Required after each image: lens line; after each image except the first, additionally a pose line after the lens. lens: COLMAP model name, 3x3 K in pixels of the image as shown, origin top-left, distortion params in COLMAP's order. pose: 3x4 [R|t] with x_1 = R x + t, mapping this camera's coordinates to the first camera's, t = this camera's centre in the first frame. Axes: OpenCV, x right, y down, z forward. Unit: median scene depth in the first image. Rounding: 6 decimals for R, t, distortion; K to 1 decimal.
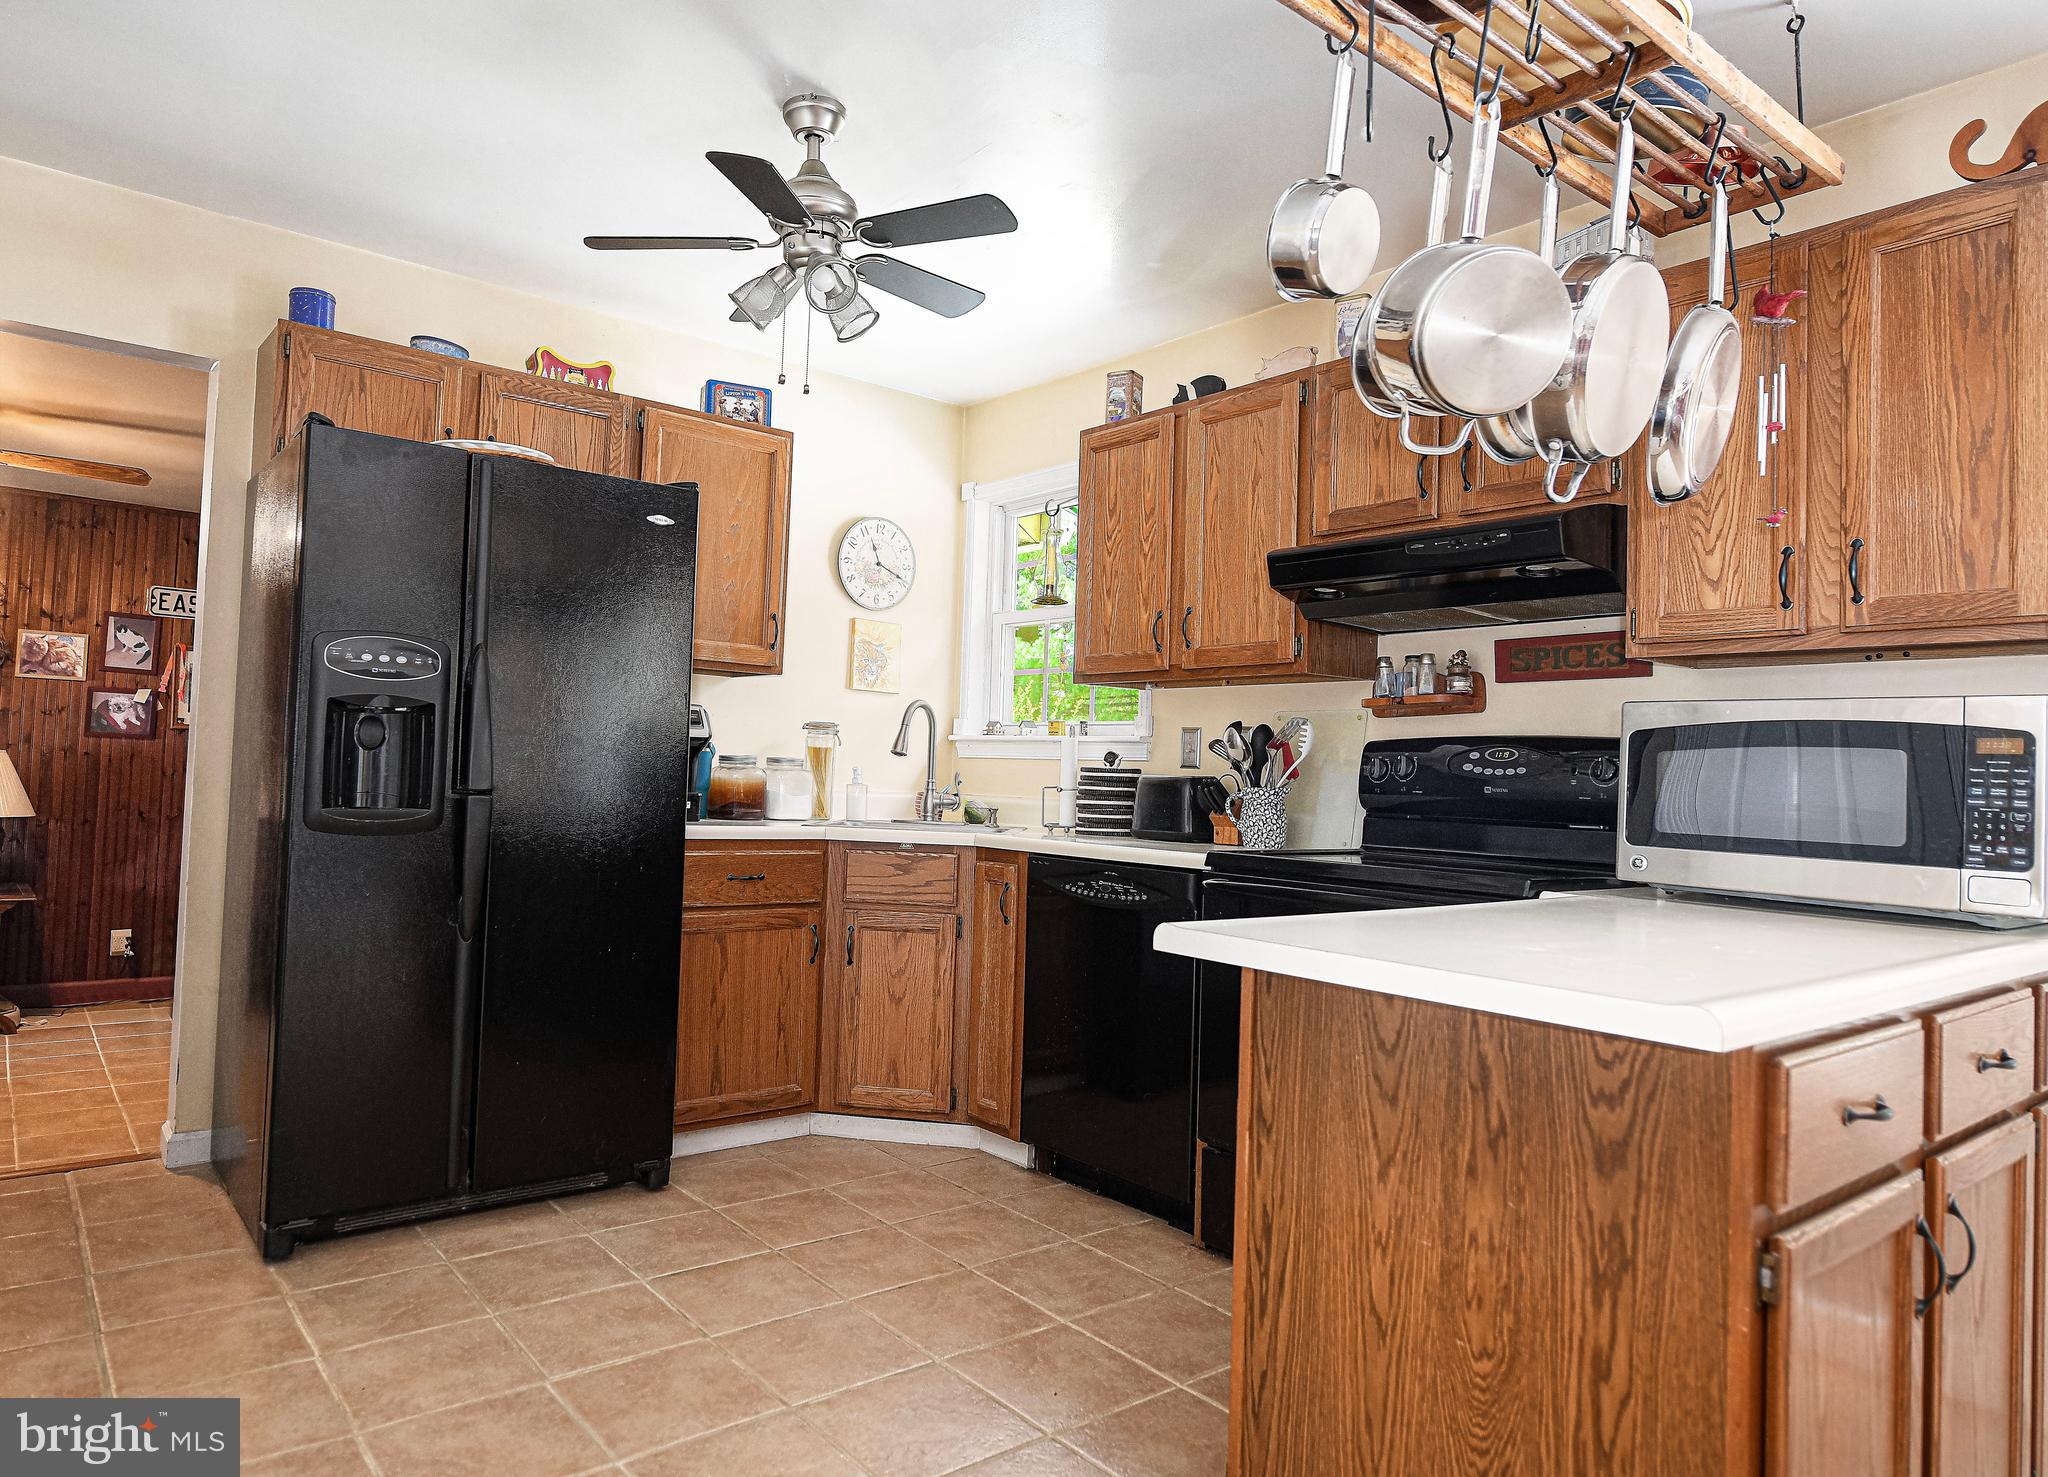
lens RADIAL K [[1265.9, 0, 954.5], [0, 1265.9, 725.4], [0, 0, 1]] dist [-0.002488, -0.001651]
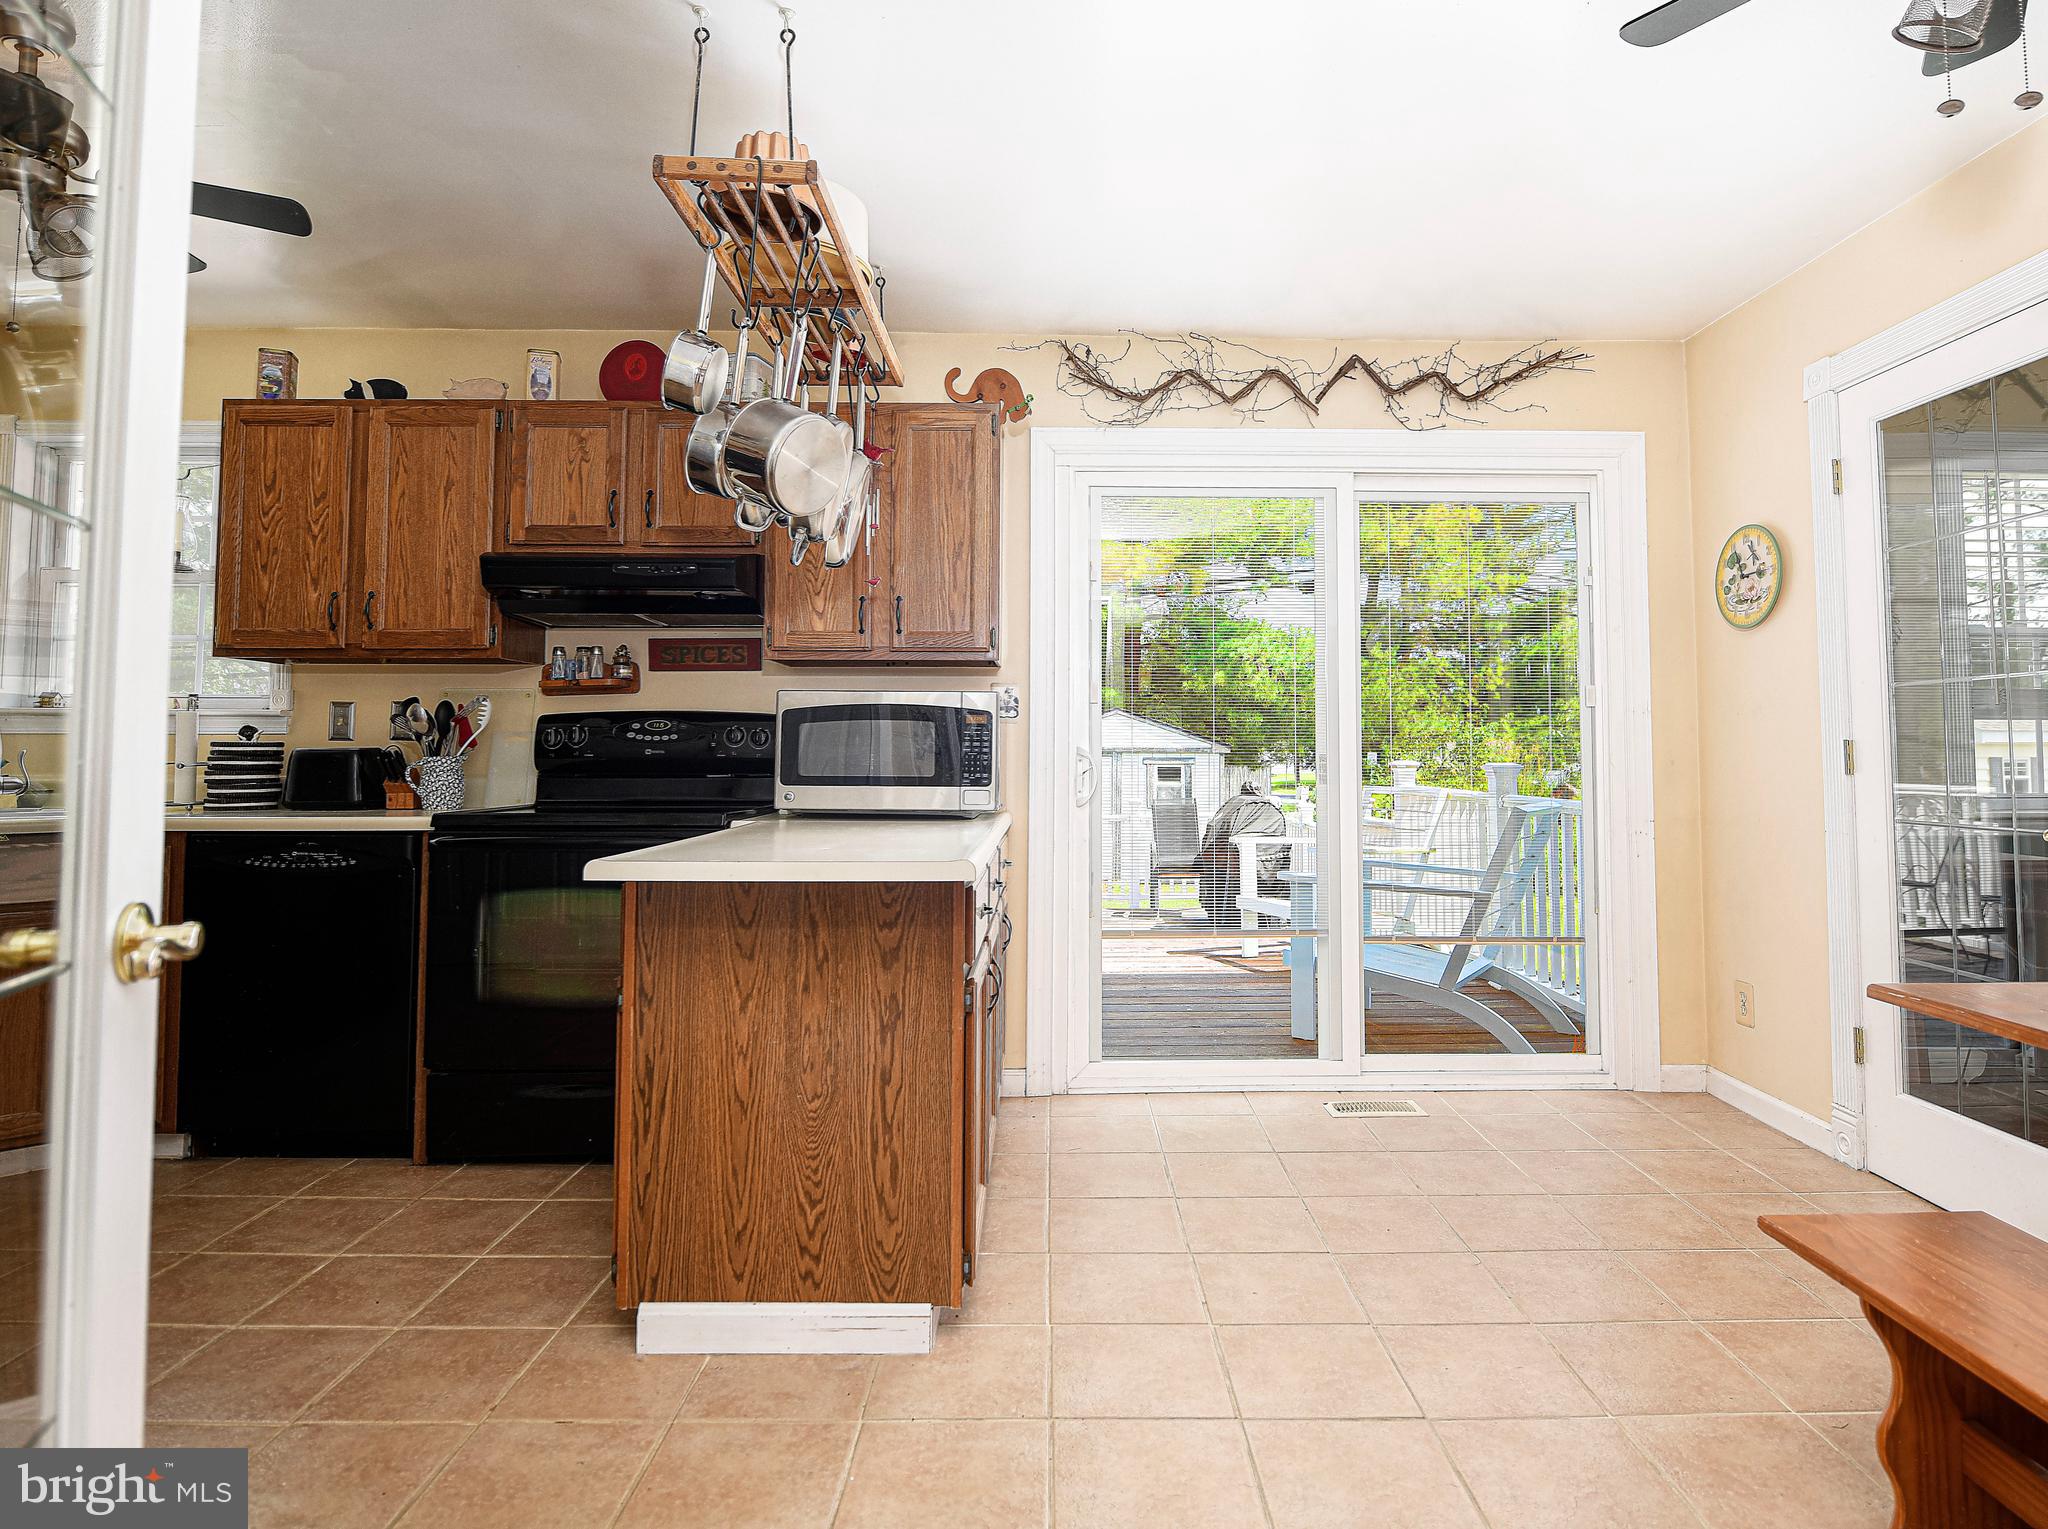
lens RADIAL K [[1129.9, 0, 1078.0], [0, 1129.9, 698.4], [0, 0, 1]] dist [-0.013534, -0.000047]
pose [[0.591760, 0.005430, 0.806096, -0.305715], [-0.010266, 0.999947, 0.000801, -0.012378], [-0.806049, -0.008749, 0.591784, -0.071904]]
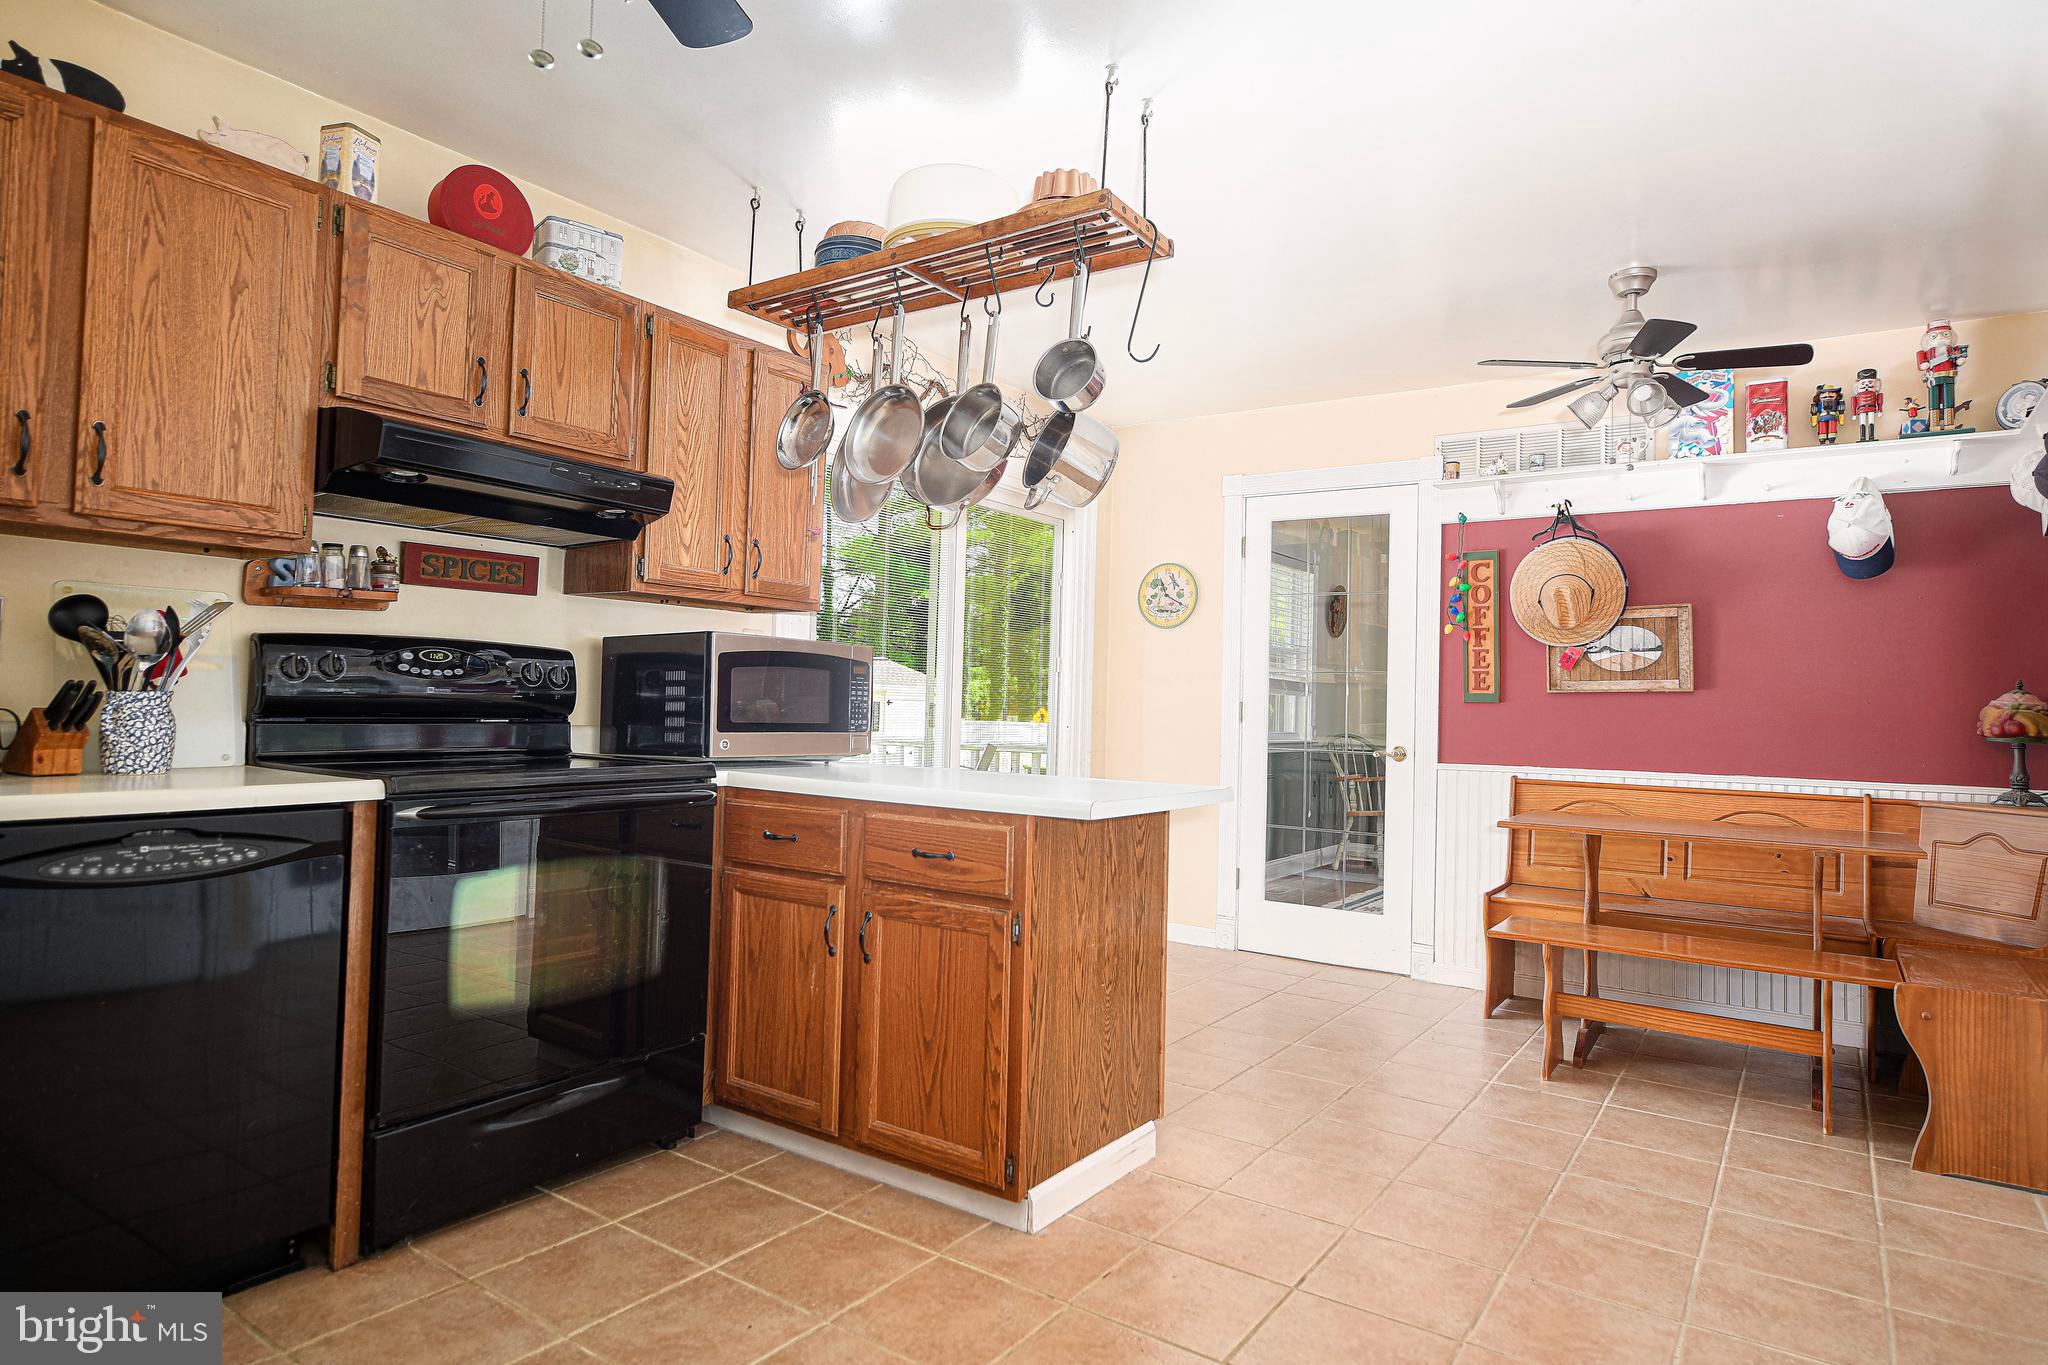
lens RADIAL K [[1135.5, 0, 1024.0], [0, 1135.5, 682.5], [0, 0, 1]] dist [-0.003026, -0.000574]
pose [[-0.298040, -0.024896, 0.954229, -0.701383], [-0.070305, 0.997517, 0.004067, 0.007754], [-0.951961, -0.065874, -0.299050, 0.939328]]
